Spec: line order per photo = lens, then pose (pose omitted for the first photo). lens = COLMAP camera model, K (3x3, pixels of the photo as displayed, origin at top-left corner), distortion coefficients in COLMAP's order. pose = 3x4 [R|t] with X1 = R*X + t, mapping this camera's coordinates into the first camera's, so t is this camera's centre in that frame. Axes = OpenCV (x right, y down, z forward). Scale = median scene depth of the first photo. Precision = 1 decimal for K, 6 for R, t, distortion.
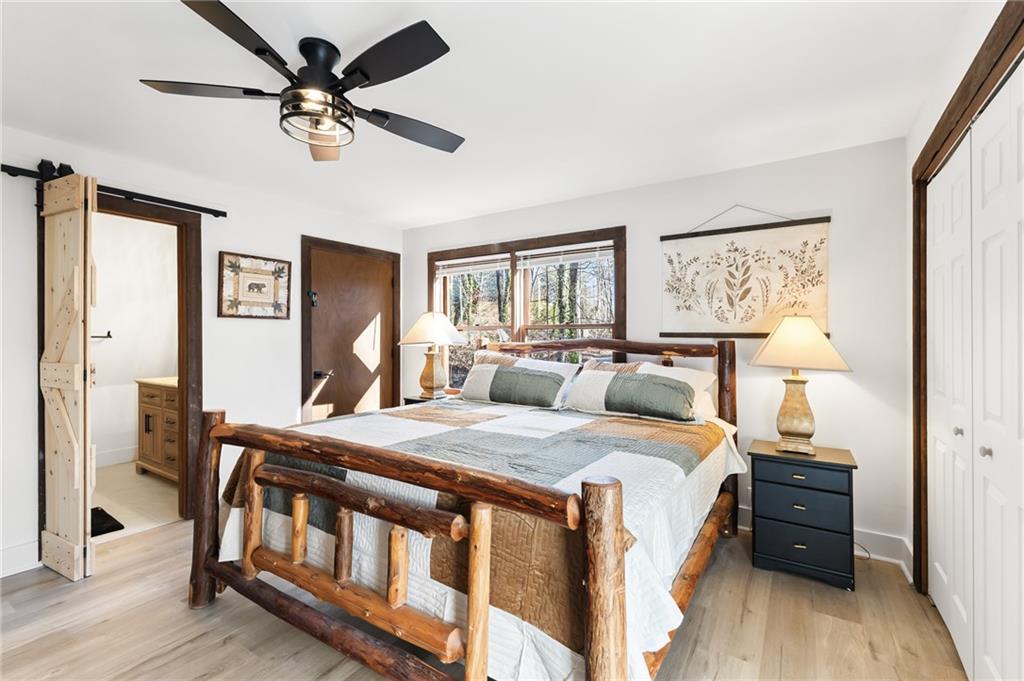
lens RADIAL K [[448.0, 0, 515.1], [0, 448.0, 339.5], [0, 0, 1]] dist [0.004650, 0.000311]
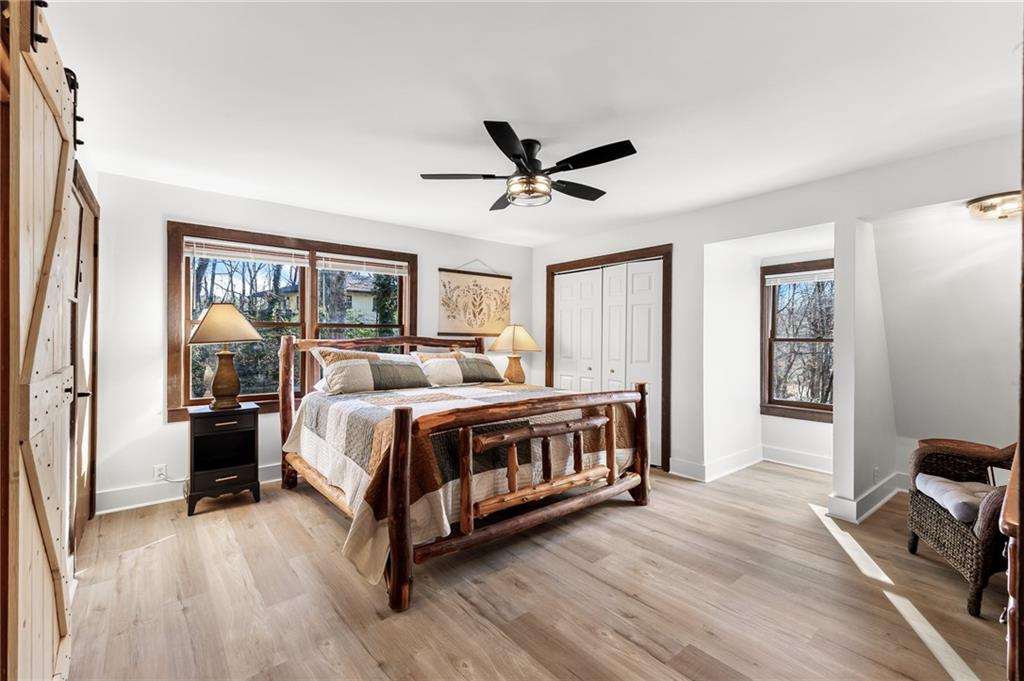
lens RADIAL K [[448.0, 0, 510.4], [0, 448.0, 337.8], [0, 0, 1]] dist [0.004650, 0.000311]
pose [[0.309468, 0.000785, 0.950909, -1.044794], [0.000241, 1.000000, -0.000904, 0.004344], [-0.950910, 0.000509, 0.309468, 0.318395]]
